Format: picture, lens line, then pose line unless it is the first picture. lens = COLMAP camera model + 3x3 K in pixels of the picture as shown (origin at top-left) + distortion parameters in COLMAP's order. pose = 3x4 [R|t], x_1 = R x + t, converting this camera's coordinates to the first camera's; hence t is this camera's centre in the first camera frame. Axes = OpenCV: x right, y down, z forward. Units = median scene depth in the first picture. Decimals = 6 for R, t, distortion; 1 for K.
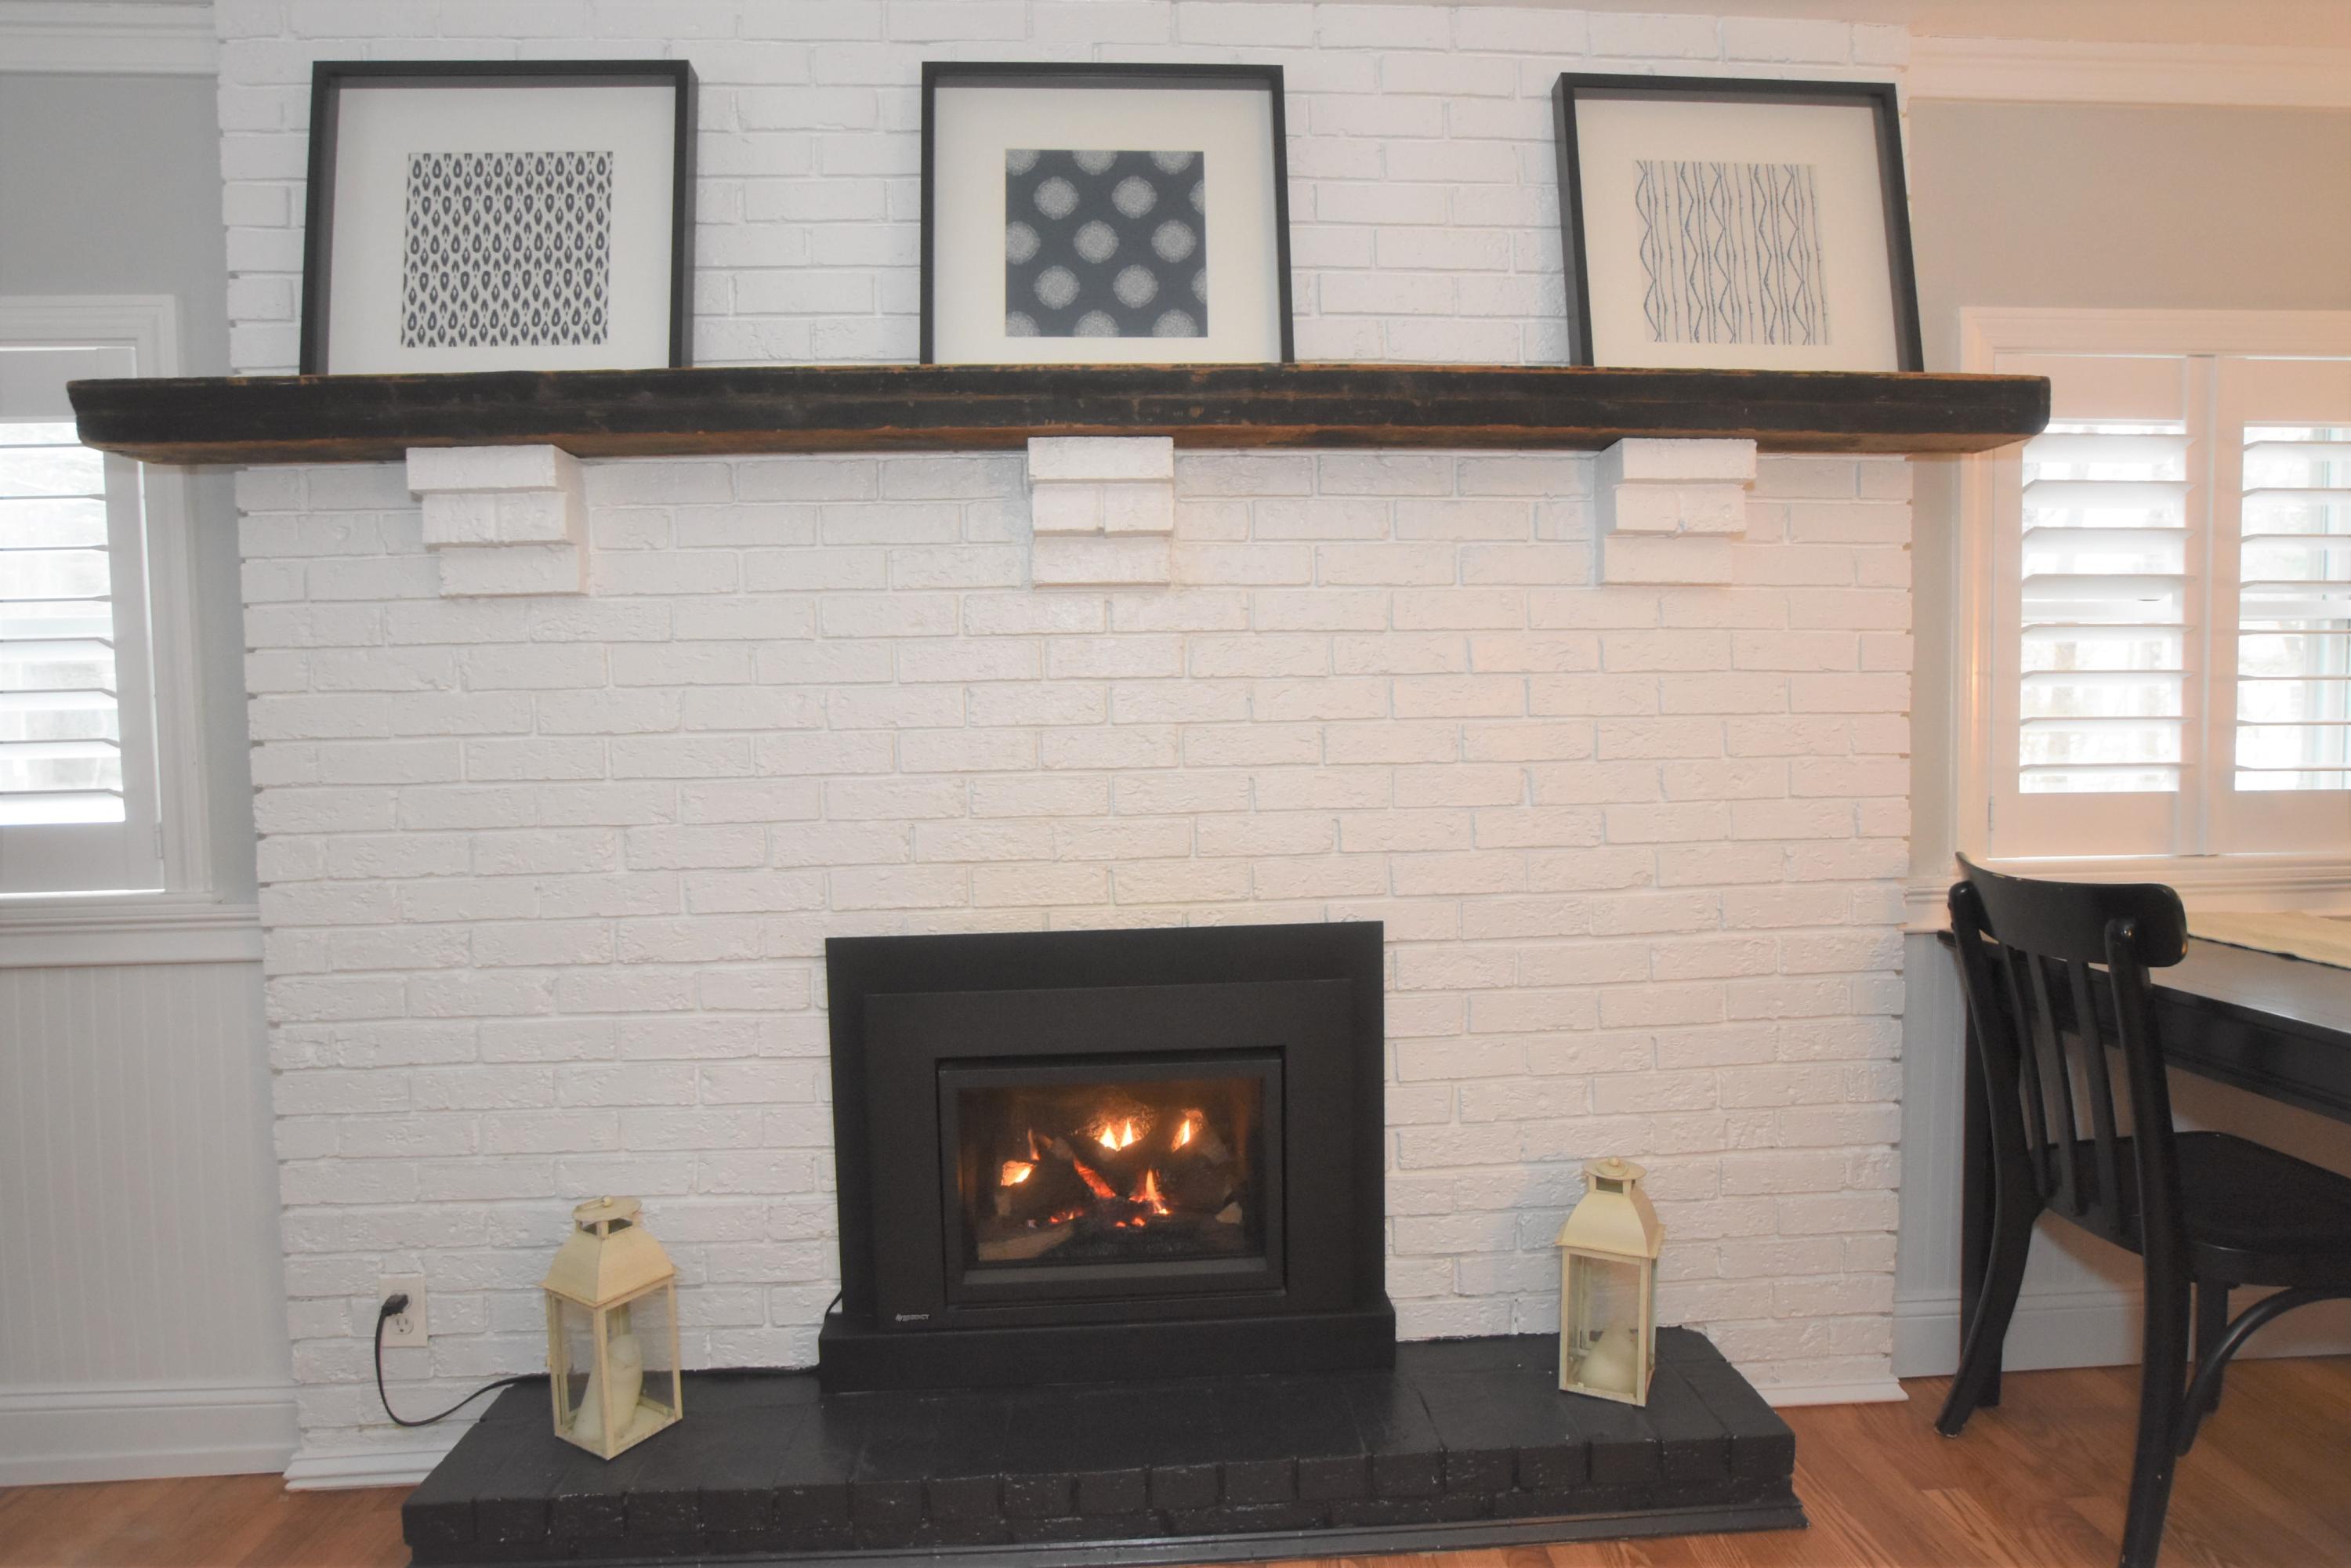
lens RADIAL K [[1289.6, 0, 1175.5], [0, 1289.6, 784.0], [0, 0, 1]] dist [-0.078611, 0.047393]
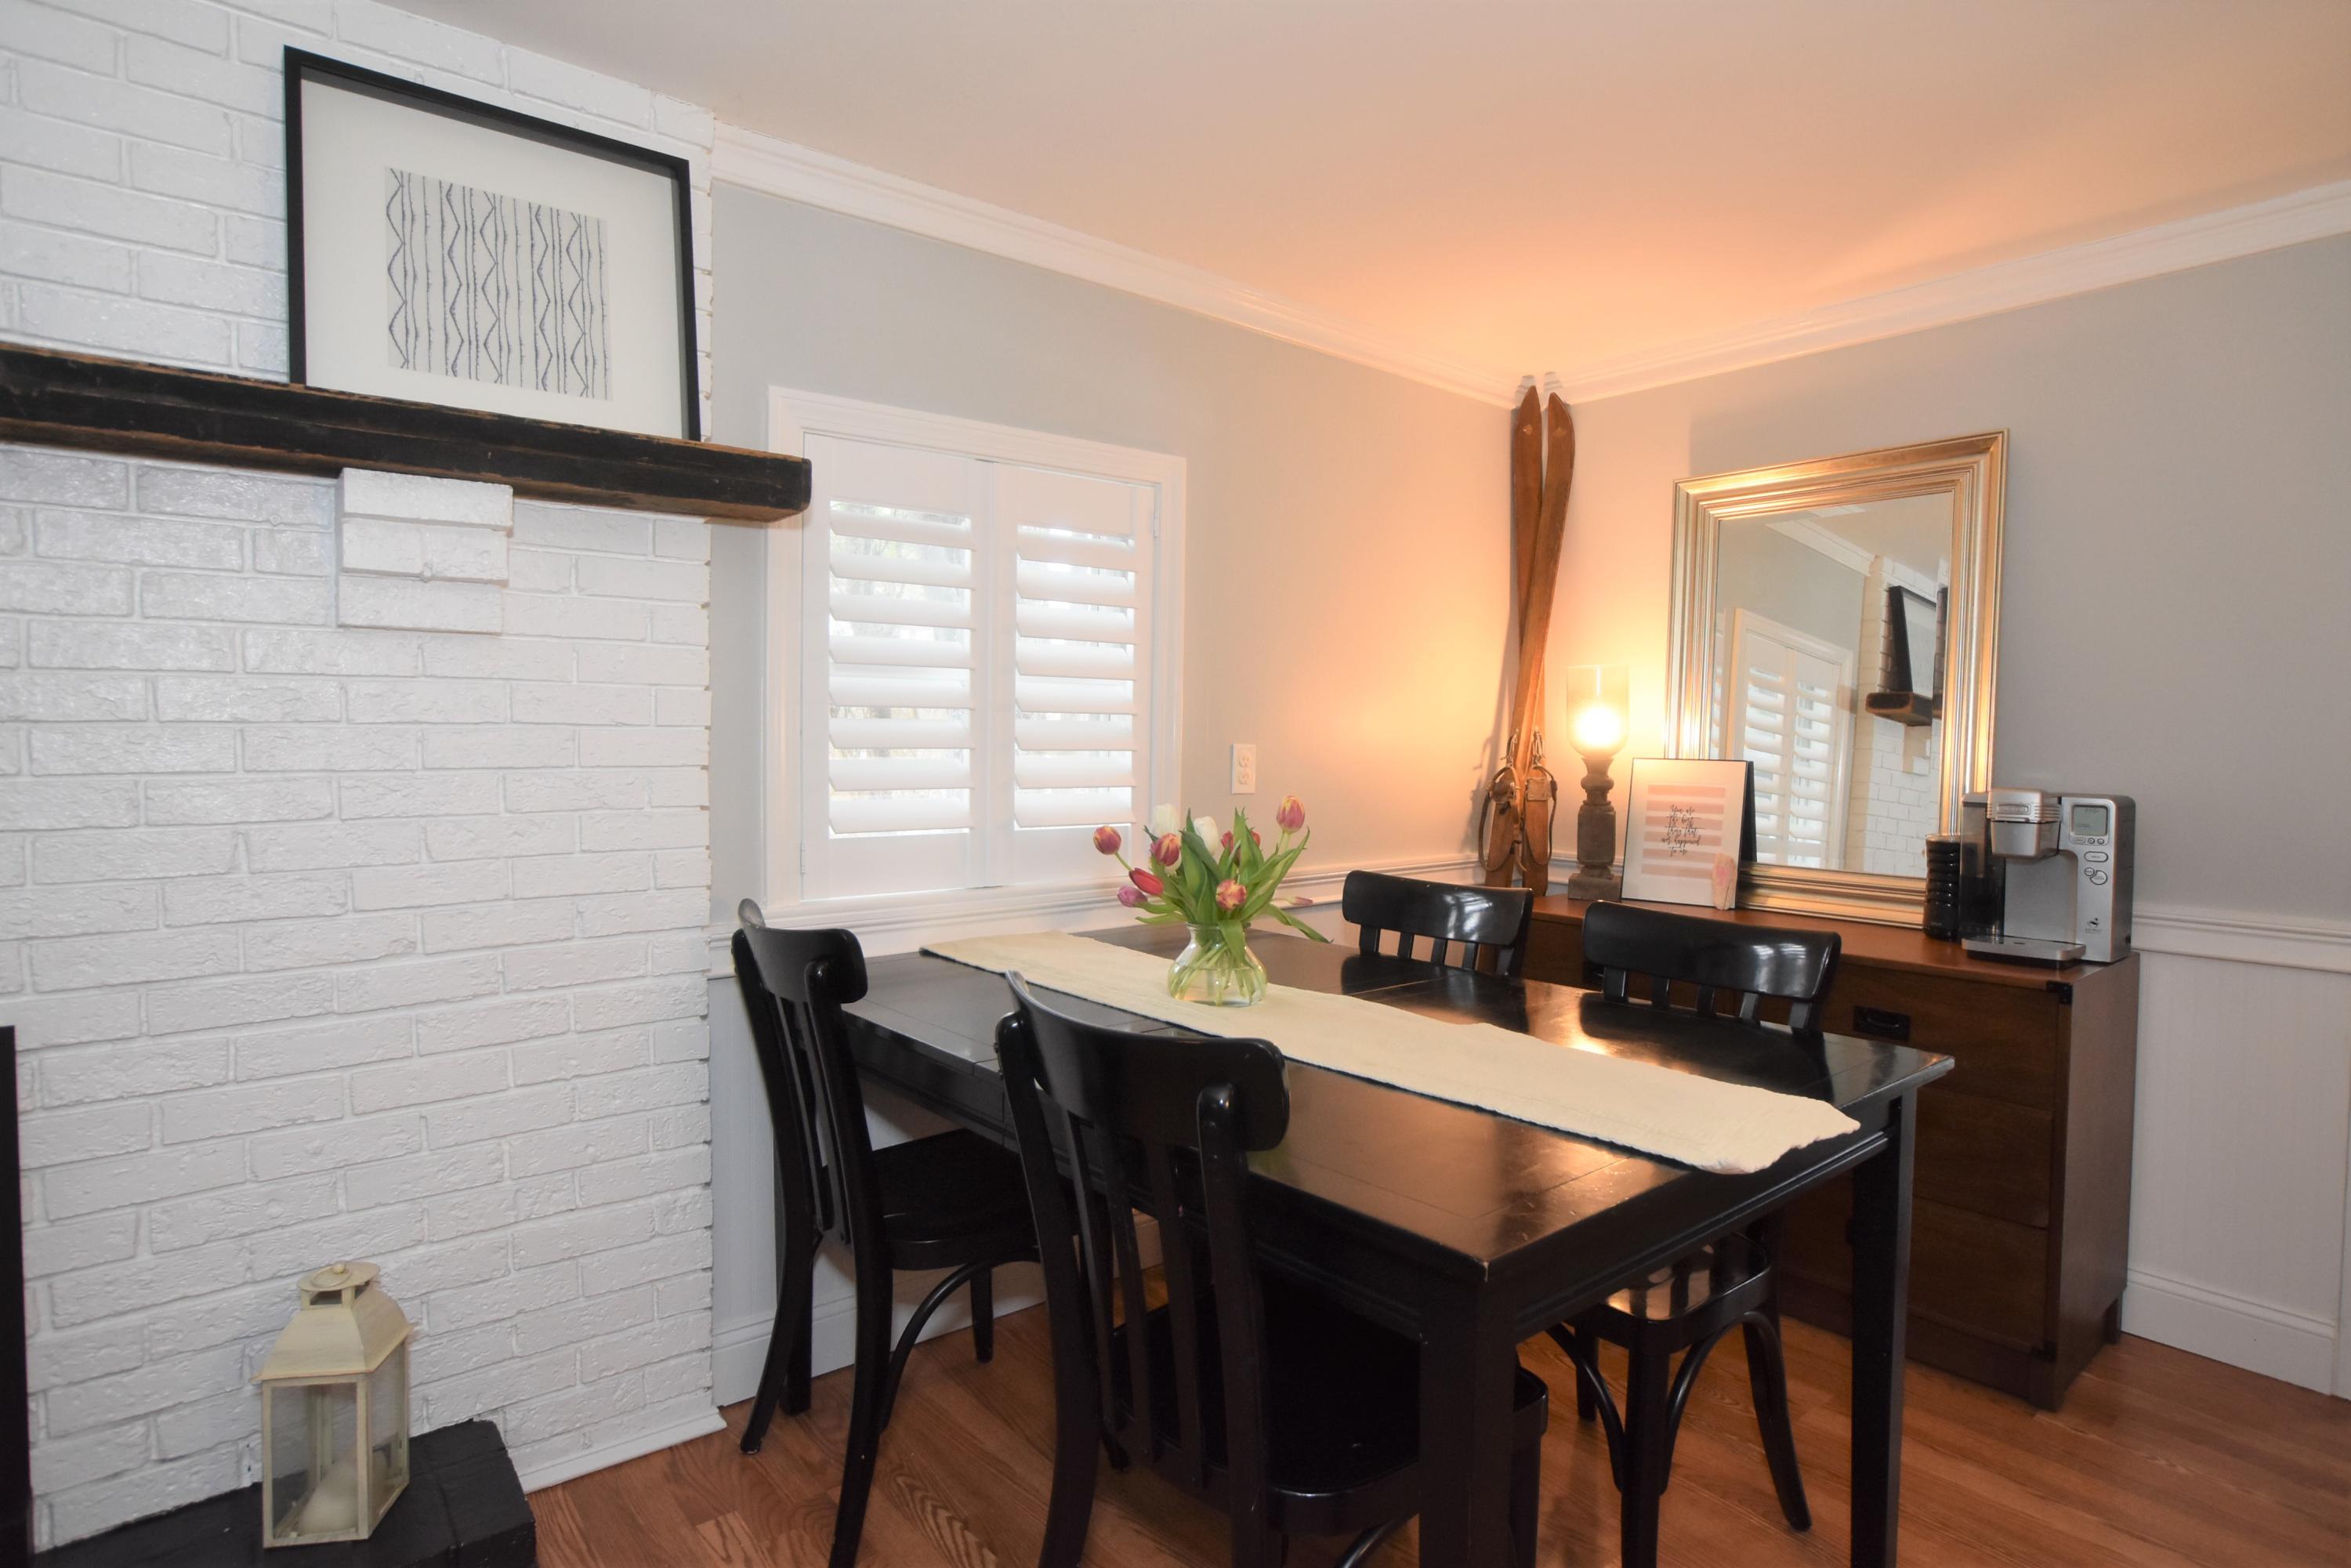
lens RADIAL K [[1227.0, 0, 1175.5], [0, 1227.0, 784.0], [0, 0, 1]] dist [-0.061787, 0.030122]
pose [[0.808262, -0.006348, 0.588789, 0.308062], [0.015703, 0.999819, -0.010776, -0.025409], [-0.588614, 0.017956, 0.808215, -0.035211]]
